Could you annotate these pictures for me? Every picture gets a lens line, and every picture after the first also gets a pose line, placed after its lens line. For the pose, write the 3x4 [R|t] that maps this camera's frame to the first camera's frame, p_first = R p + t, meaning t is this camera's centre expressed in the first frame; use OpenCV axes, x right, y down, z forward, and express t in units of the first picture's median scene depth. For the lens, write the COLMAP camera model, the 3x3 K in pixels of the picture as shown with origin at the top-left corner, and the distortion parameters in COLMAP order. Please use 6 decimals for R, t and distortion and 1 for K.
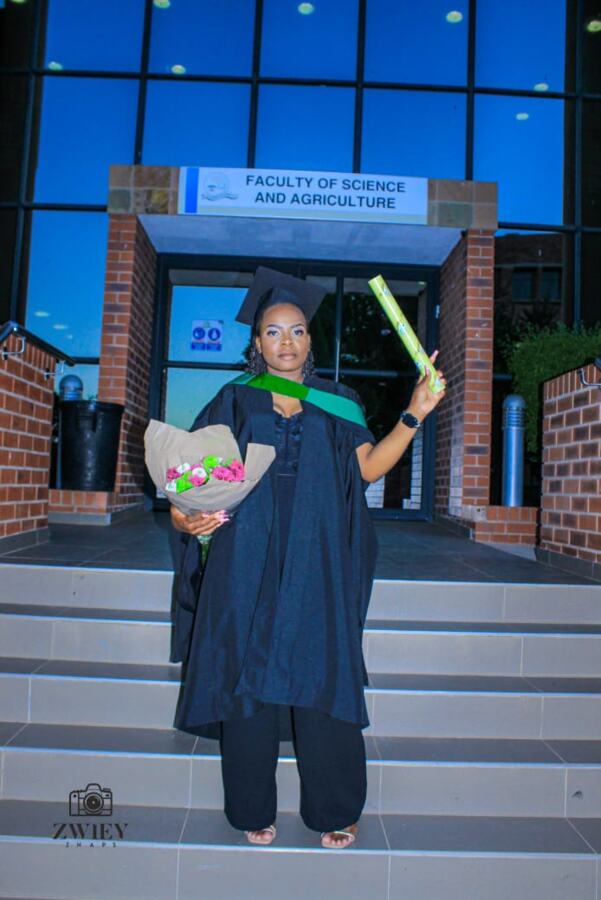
lens RADIAL K [[798.9, 0, 297.5], [0, 798.9, 443.9], [0, 0, 1]] dist [-0.089863, 0.003809]
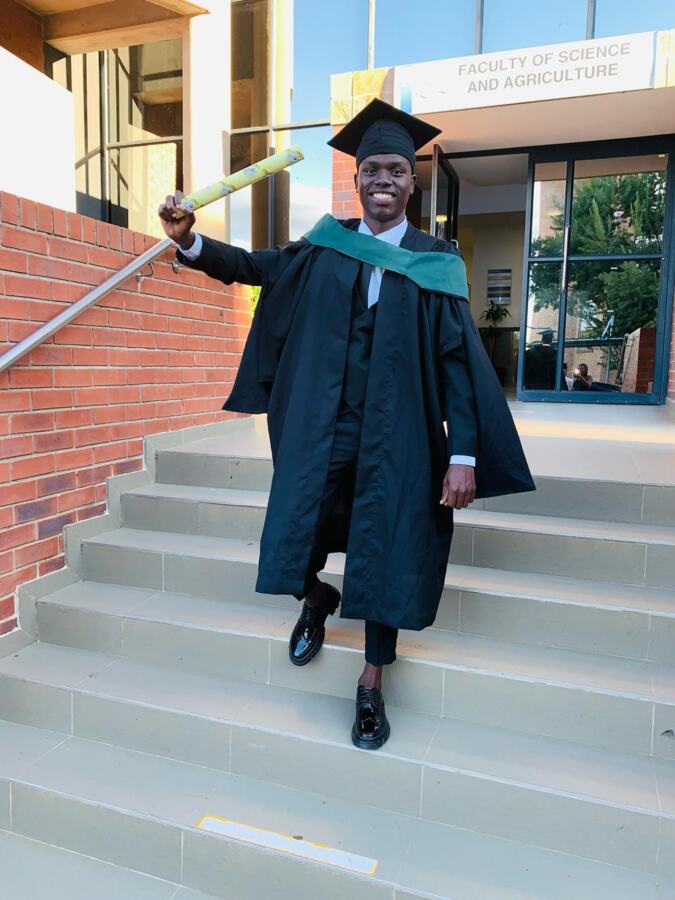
lens RADIAL K [[711.2, 0, 337.2], [0, 711.2, 457.4], [0, 0, 1]] dist [-0.007530, 0.018309]
pose [[0.930904, 0.022988, -0.364541, 0.132471], [0.038271, 0.986386, 0.159930, 0.002978], [0.363254, -0.162831, 0.917351, 0.029189]]
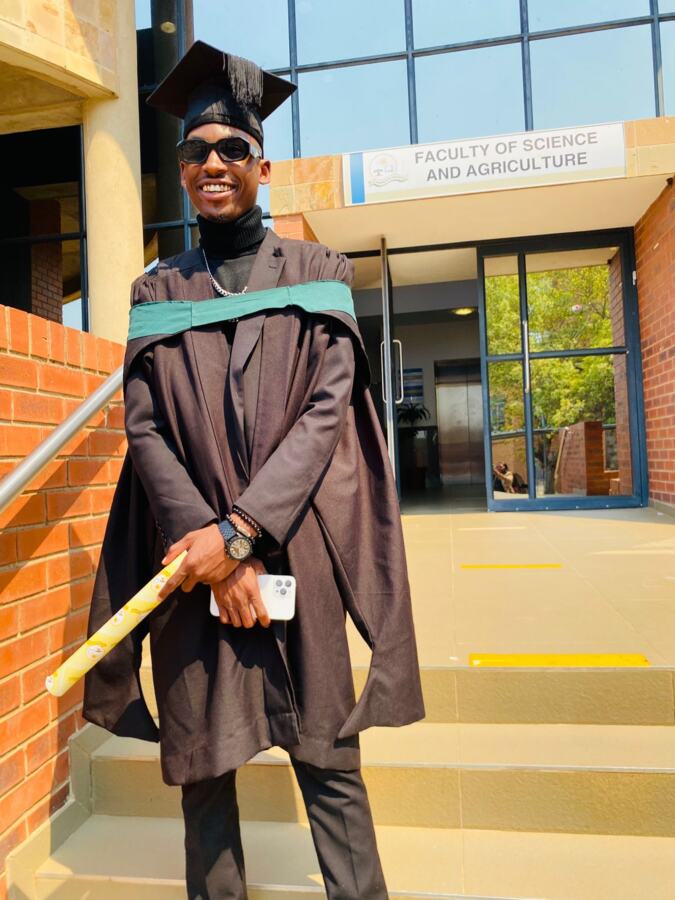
lens RADIAL K [[711.2, 0, 340.4], [0, 711.2, 449.8], [0, 0, 1]] dist [-0.007530, 0.018309]
pose [[0.979880, -0.086589, -0.179826, -0.030691], [0.092702, 0.995358, 0.025855, -0.027702], [0.176752, -0.042005, 0.983359, 0.163413]]
